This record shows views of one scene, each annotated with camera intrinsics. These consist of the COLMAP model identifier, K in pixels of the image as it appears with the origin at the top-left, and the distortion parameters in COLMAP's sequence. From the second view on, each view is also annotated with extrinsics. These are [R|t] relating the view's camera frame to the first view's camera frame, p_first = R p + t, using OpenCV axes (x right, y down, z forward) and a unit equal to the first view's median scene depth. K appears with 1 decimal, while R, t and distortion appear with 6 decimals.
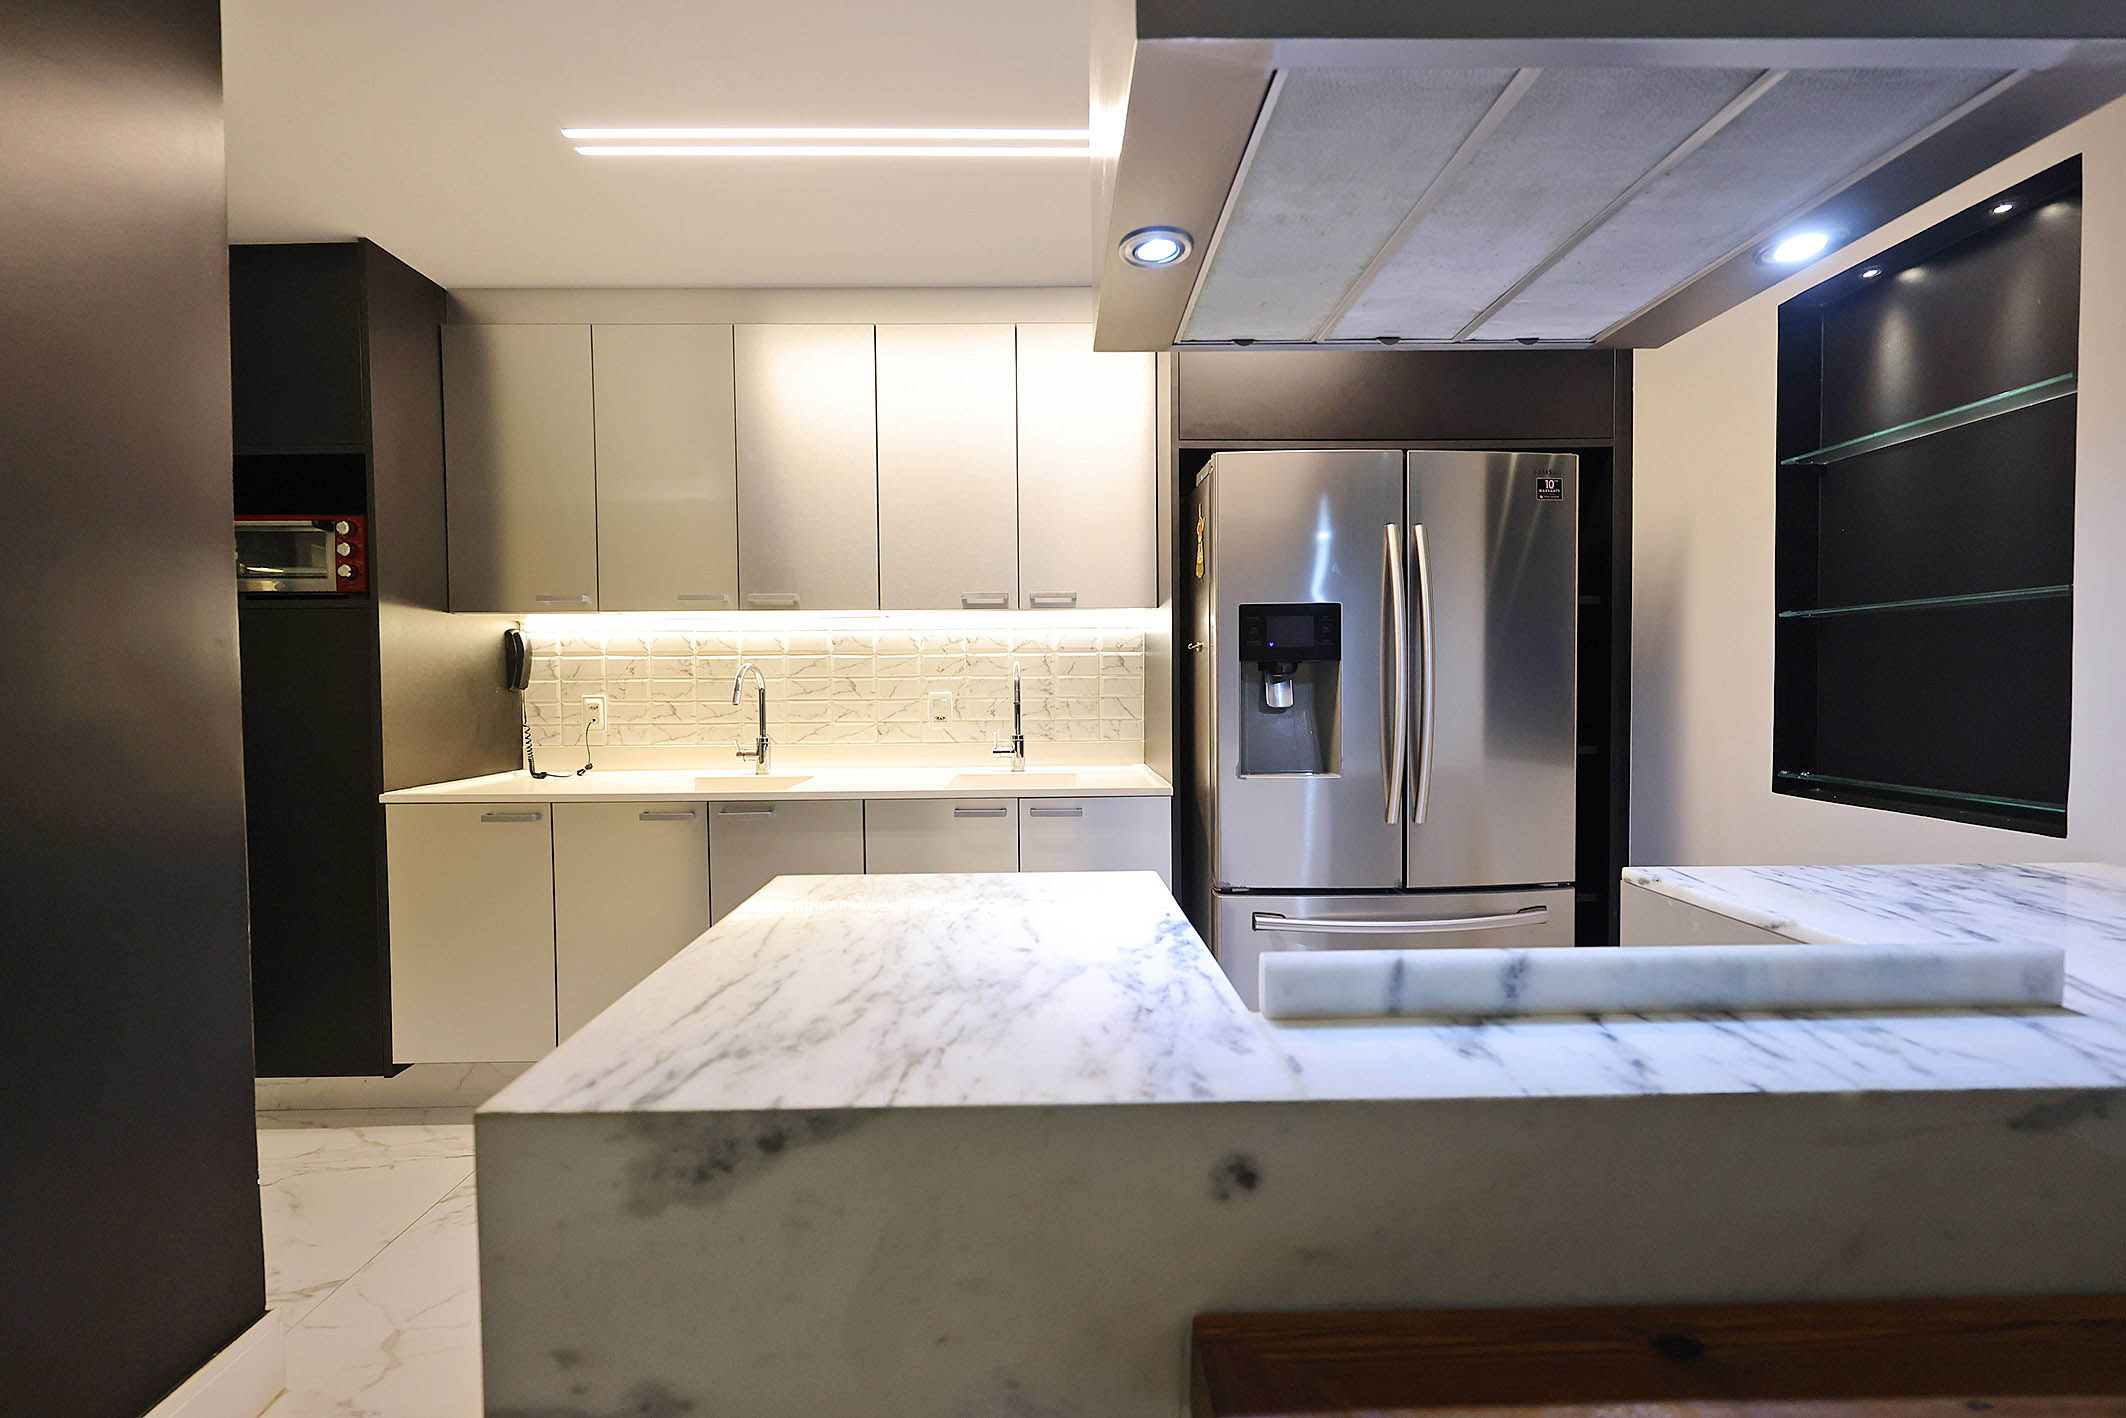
lens RADIAL K [[845.7, 0, 1054.3], [0, 845.7, 700.9], [0, 0, 1]] dist [-0.000966, -0.000019]
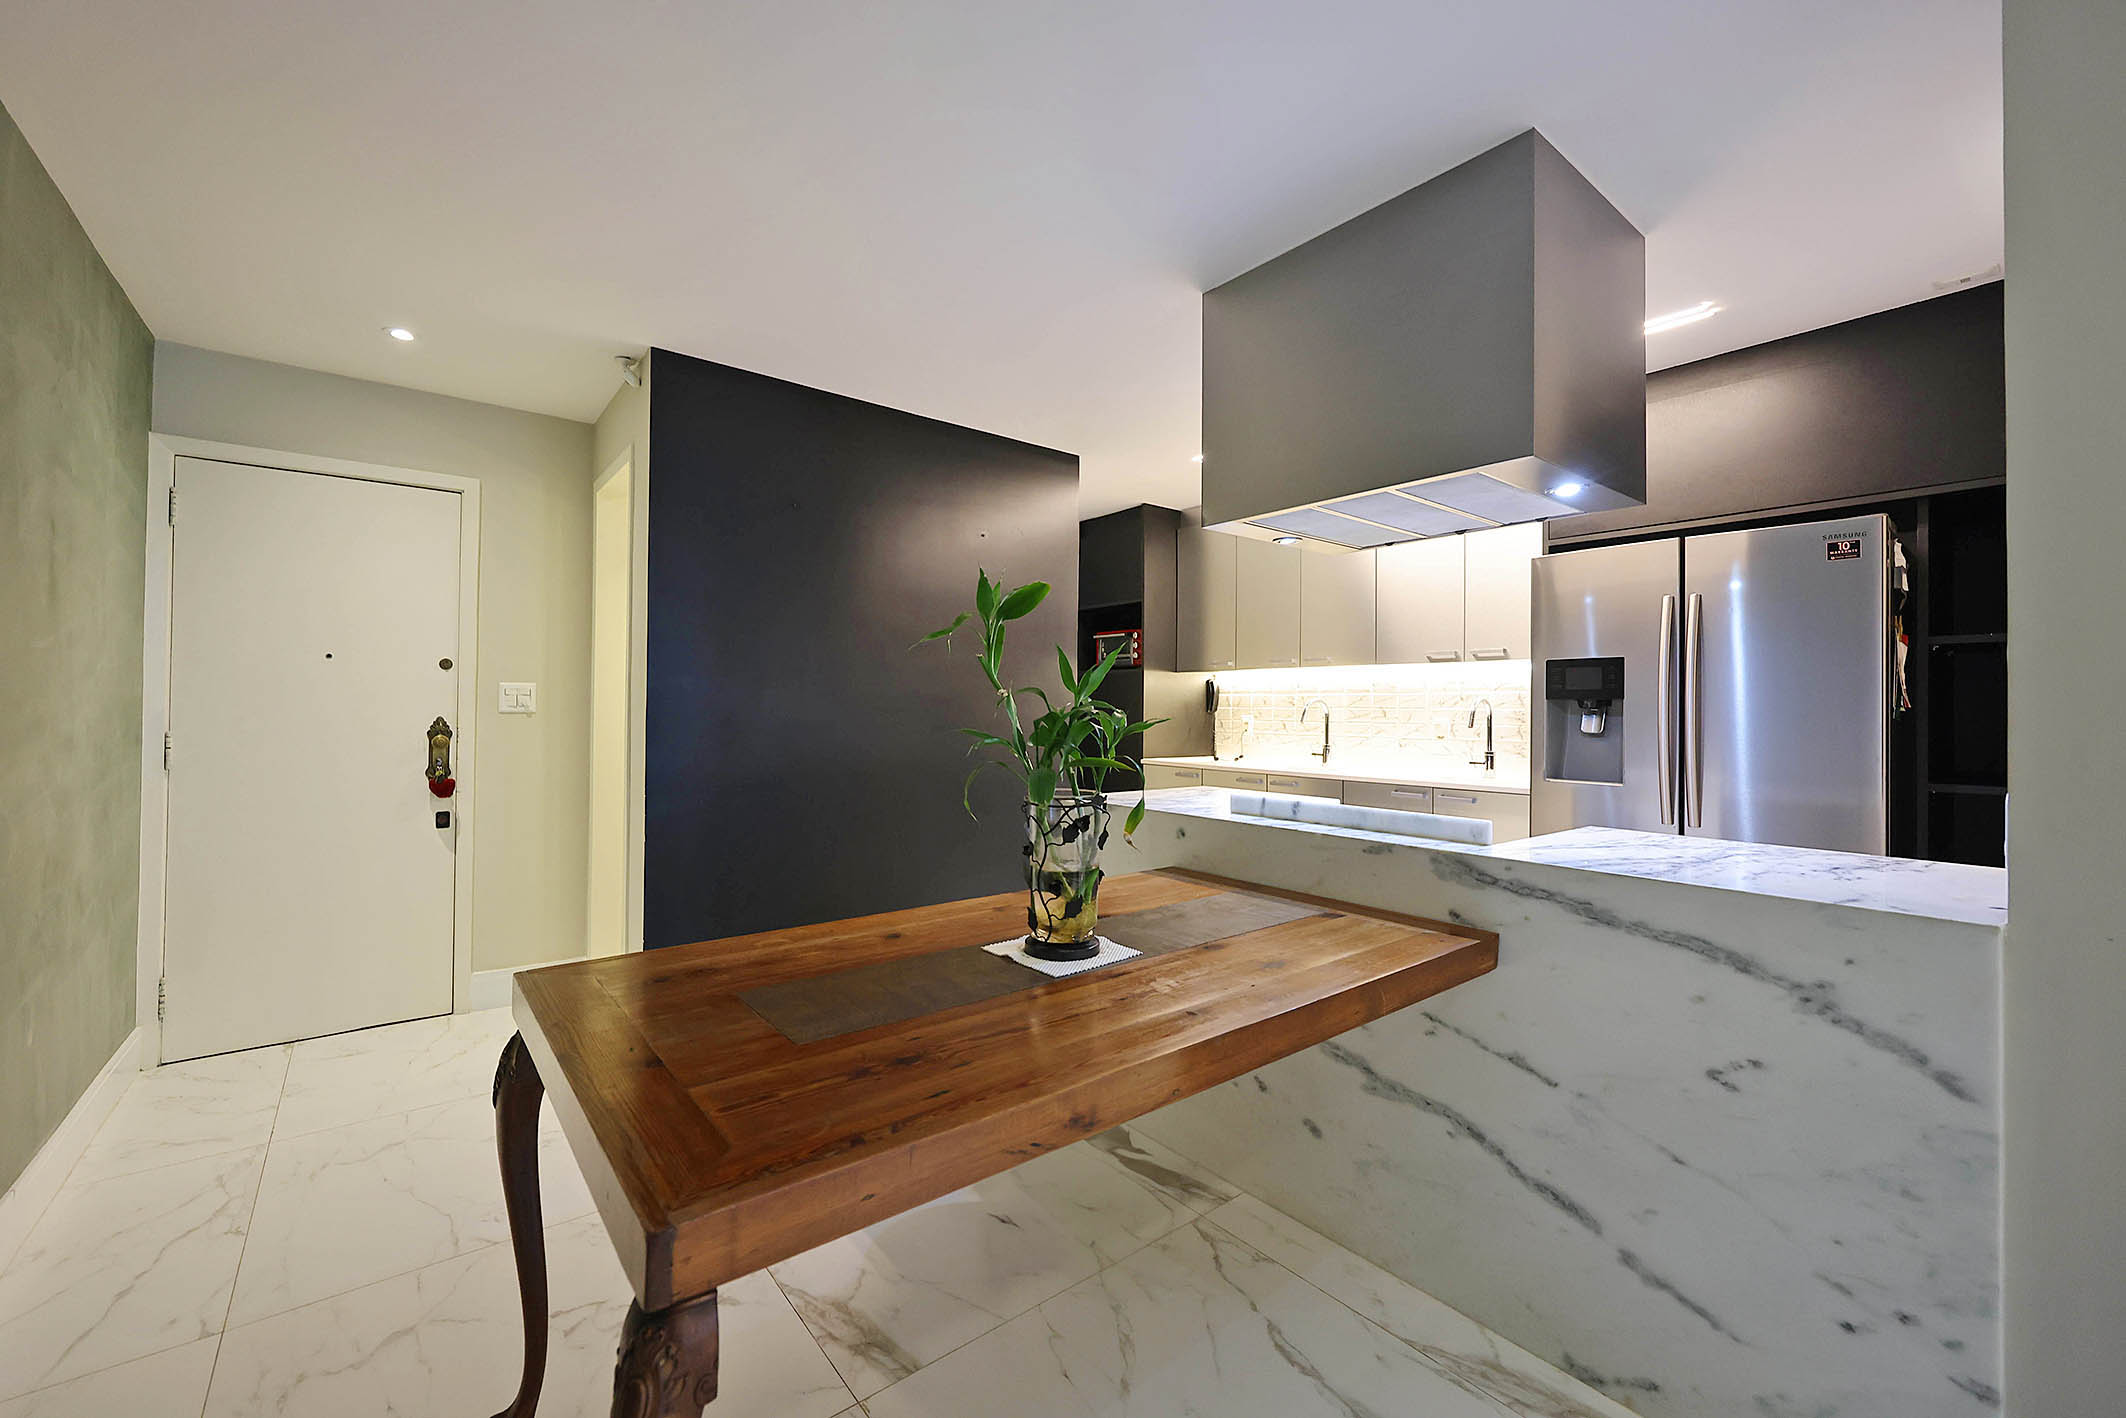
lens RADIAL K [[854.4, 0, 1050.3], [0, 854.4, 704.2], [0, 0, 1]] dist [0.001154, -0.000089]
pose [[0.606638, 0.008536, -0.794932, 0.684137], [-0.032899, 0.999355, -0.014375, 0.007834], [0.794297, 0.034873, 0.606528, -0.439383]]
